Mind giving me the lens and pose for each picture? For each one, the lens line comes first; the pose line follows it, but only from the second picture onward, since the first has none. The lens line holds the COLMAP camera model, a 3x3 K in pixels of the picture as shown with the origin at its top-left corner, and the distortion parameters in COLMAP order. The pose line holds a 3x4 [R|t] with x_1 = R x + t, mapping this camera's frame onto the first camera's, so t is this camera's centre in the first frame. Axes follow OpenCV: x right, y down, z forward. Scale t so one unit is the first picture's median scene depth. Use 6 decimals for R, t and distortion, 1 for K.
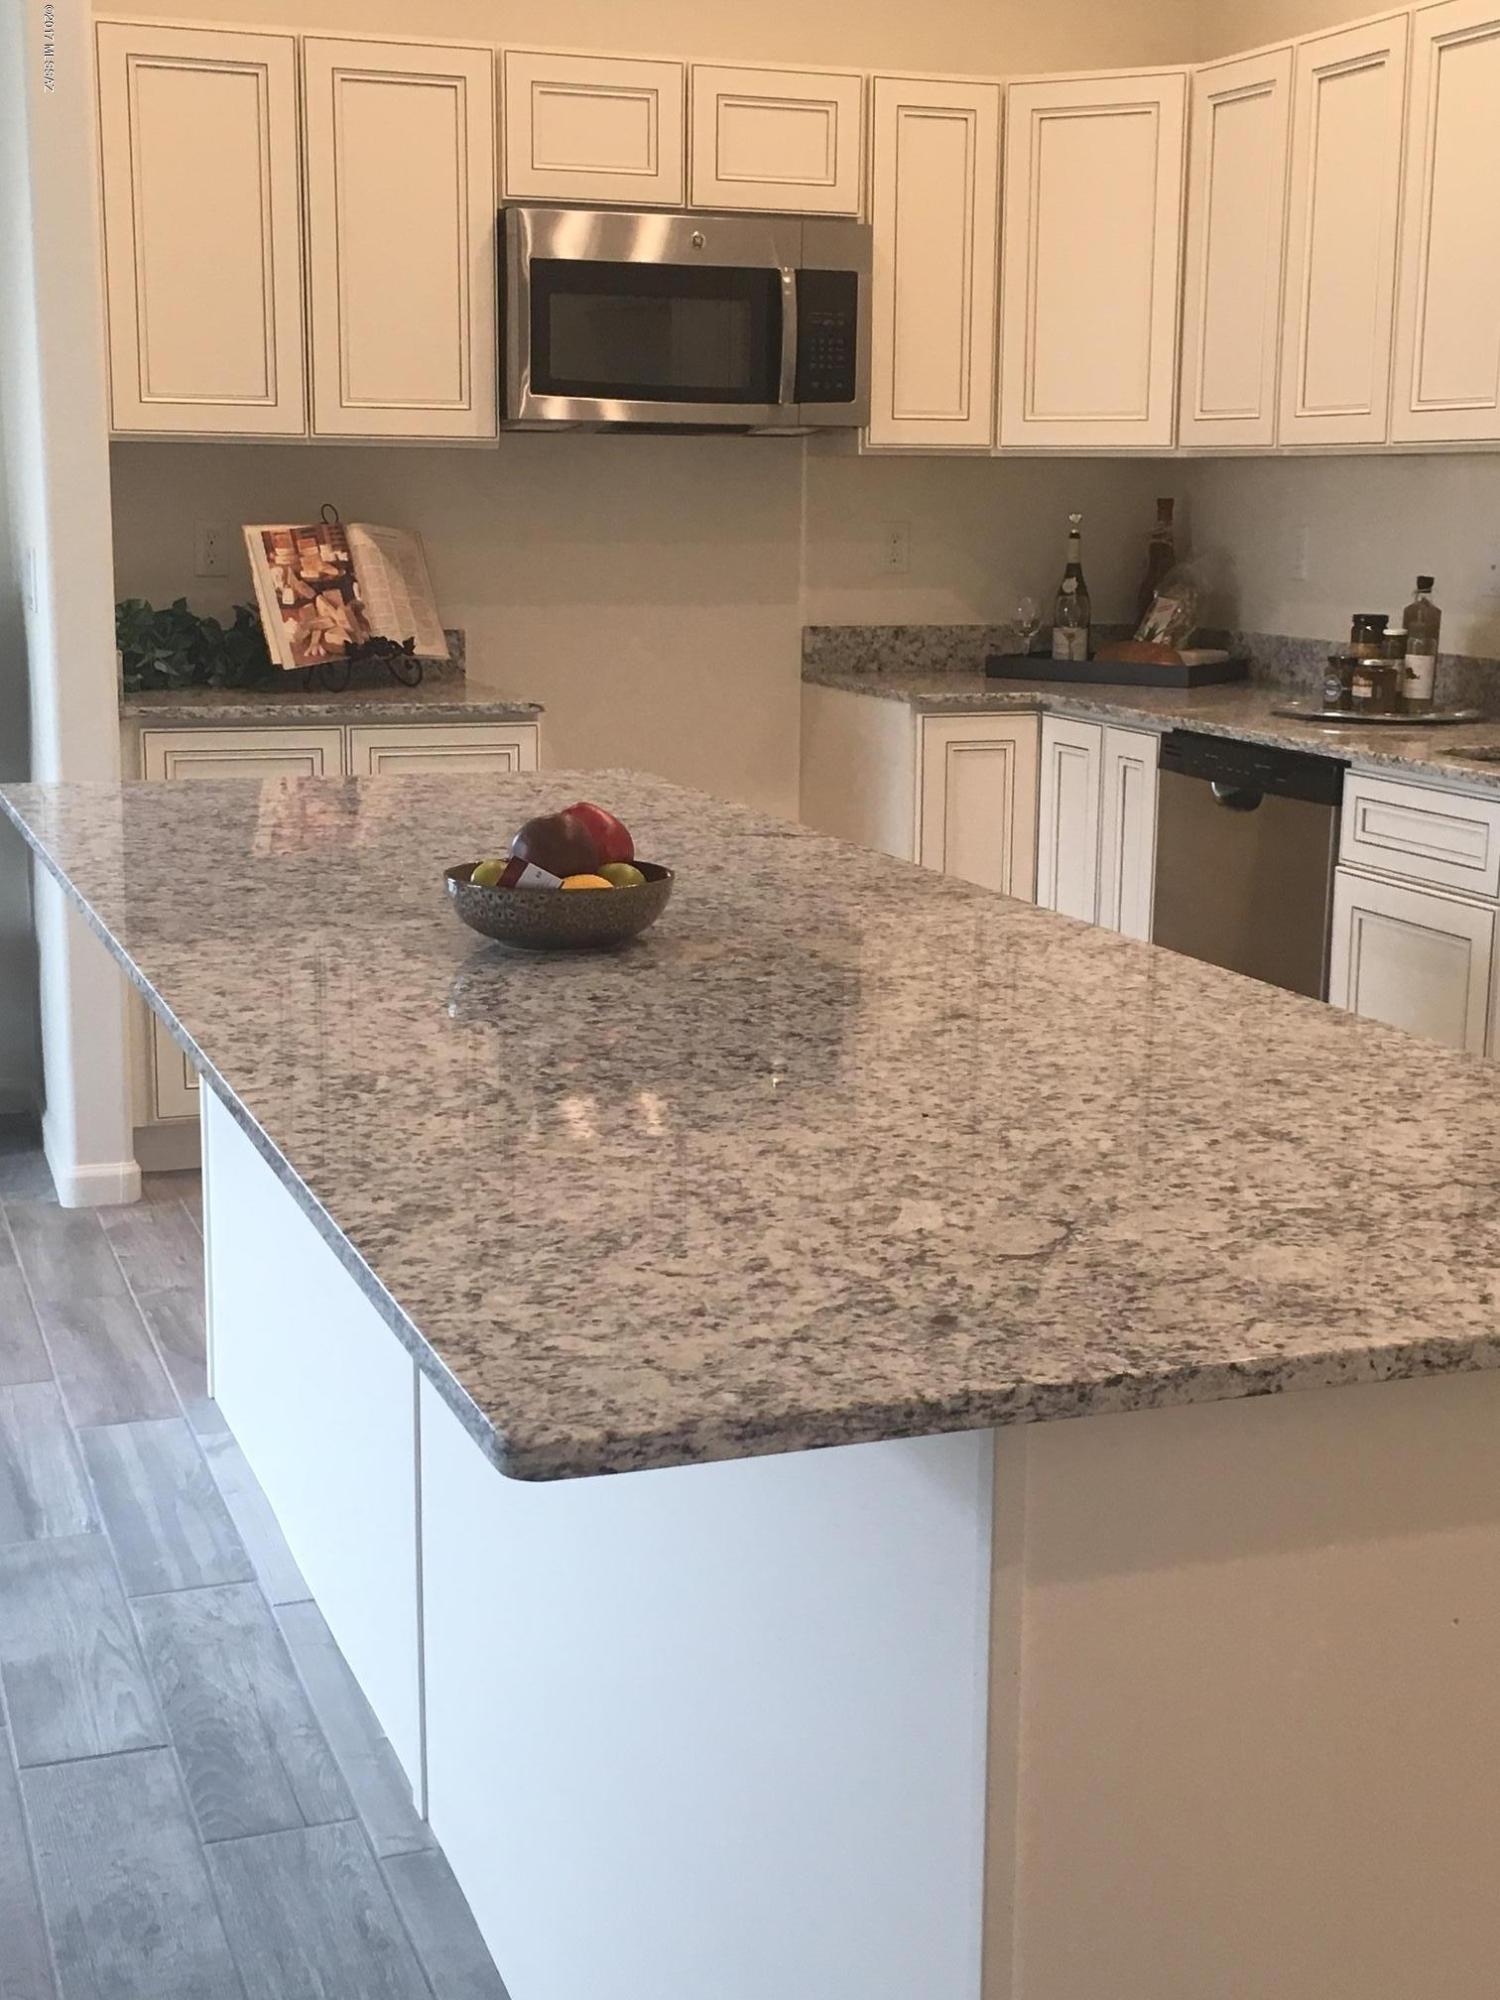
lens RADIAL K [[2652.7, 0, 768.7], [0, 2652.7, 983.9], [0, 0, 1]] dist [0.073999, 0.000000]
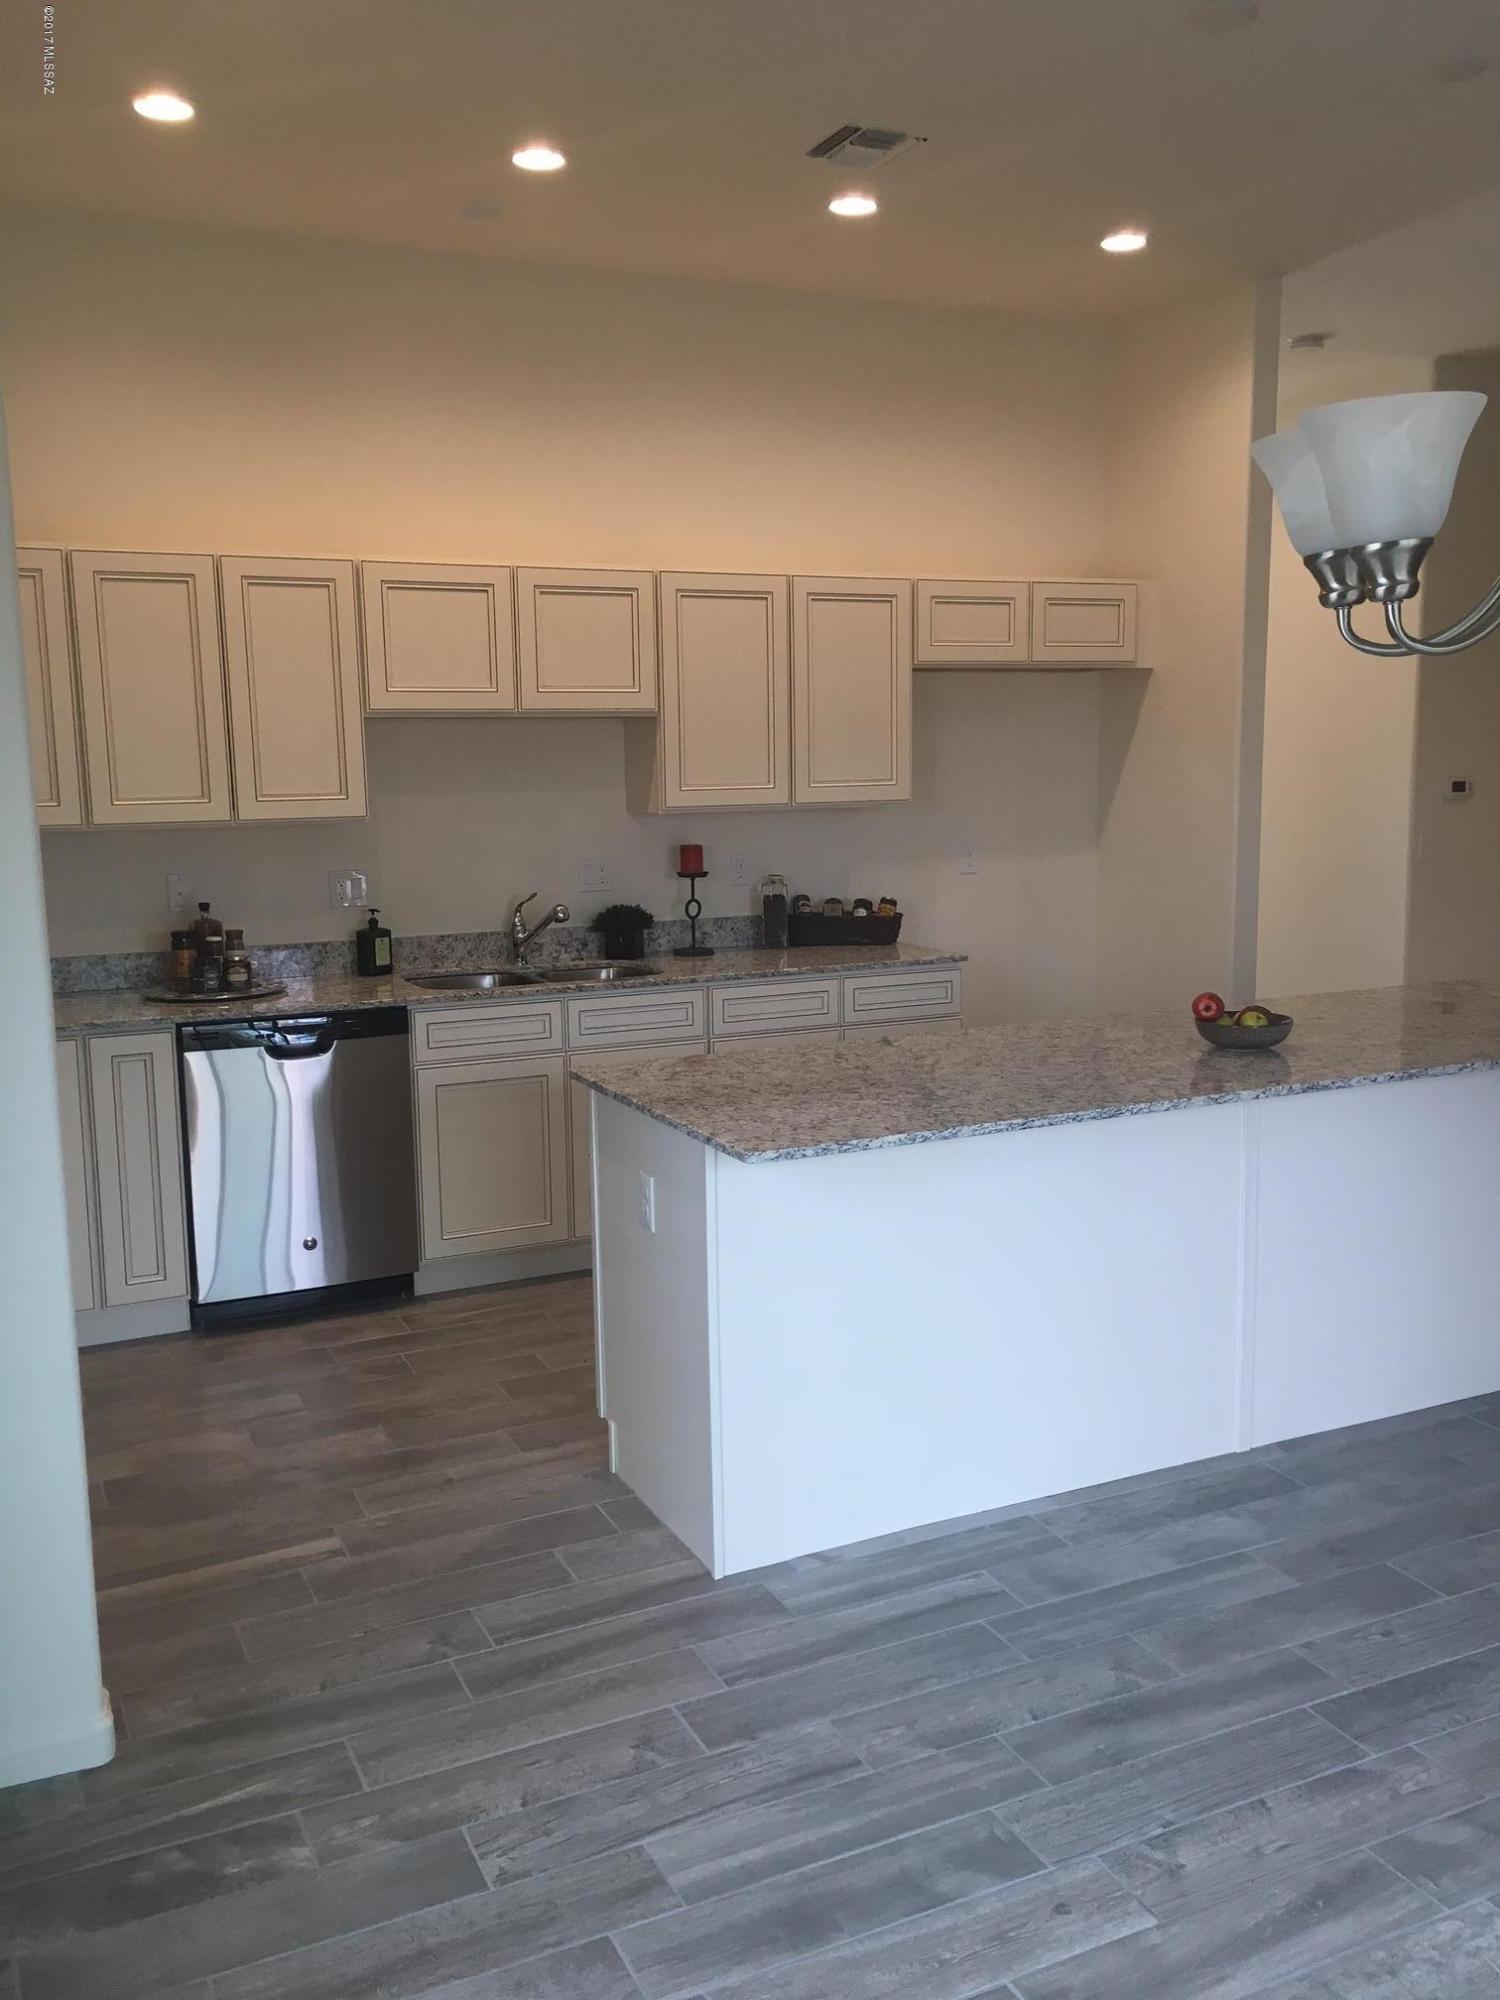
lens RADIAL K [[1698.2, 0, 748.7], [0, 1698.2, 992.0], [0, 0, 1]] dist [0.087973, -0.109217]
pose [[-0.088373, -0.151789, 0.984454, -0.810697], [0.199175, 0.965669, 0.166772, -0.214239], [-0.975971, 0.210817, -0.055107, 0.784972]]
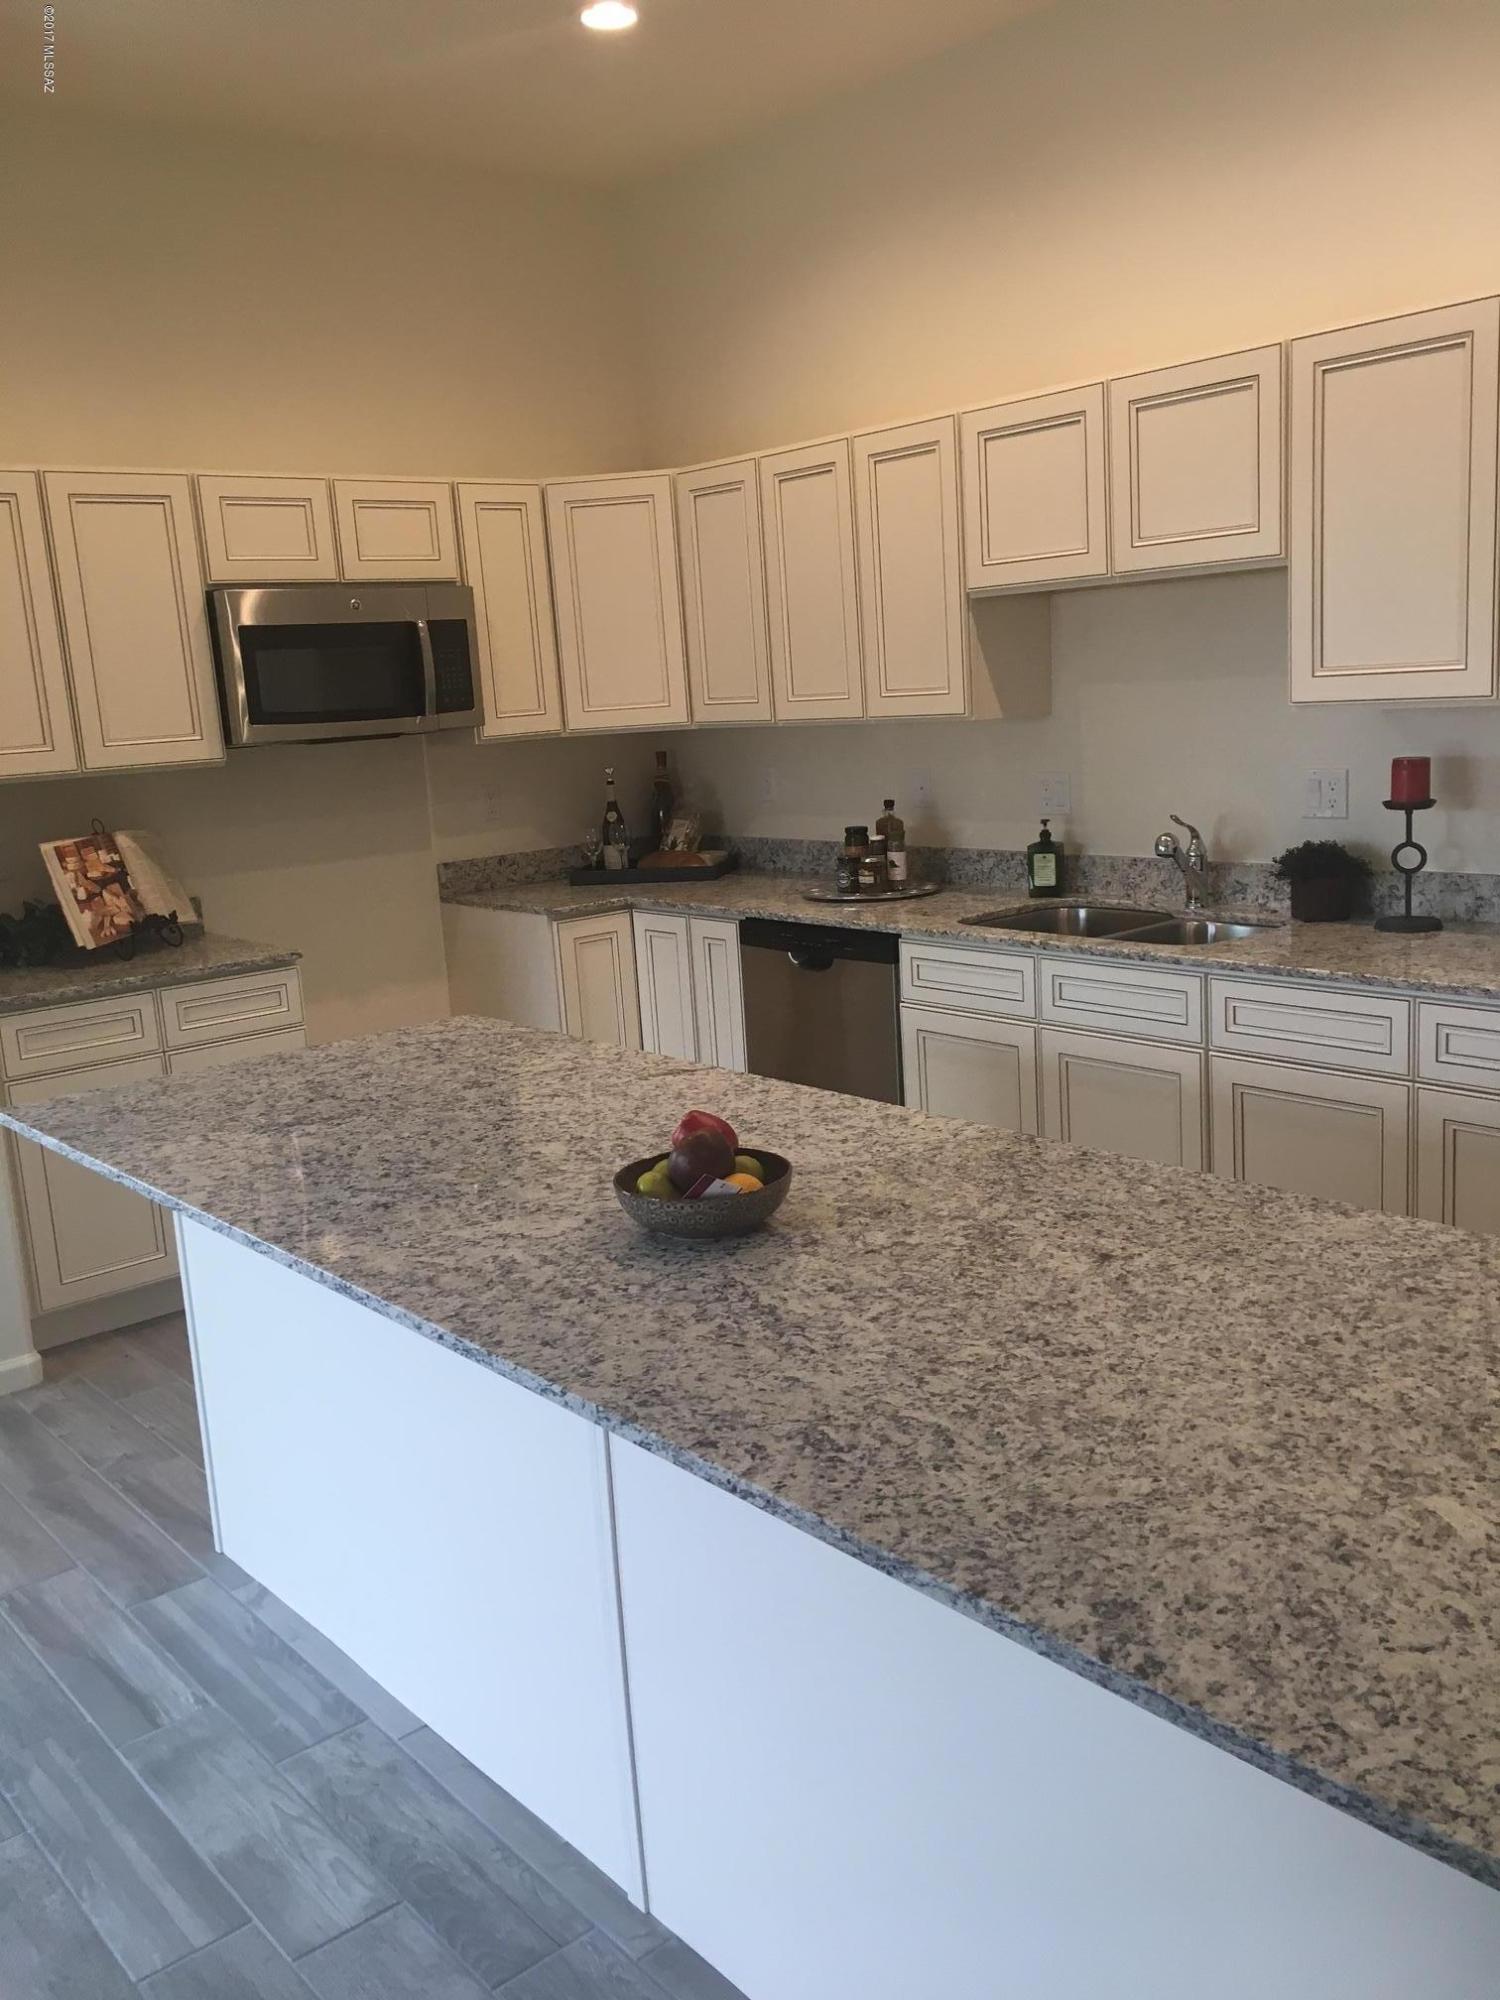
lens RADIAL K [[1698.2, 0, 755.4], [0, 1698.2, 991.6], [0, 0, 1]] dist [0.087973, -0.109217]
pose [[0.938524, -0.132842, 0.318631, -0.157771], [0.135504, 0.990679, 0.013902, -0.070413], [-0.317508, 0.030128, 0.947777, 0.106447]]
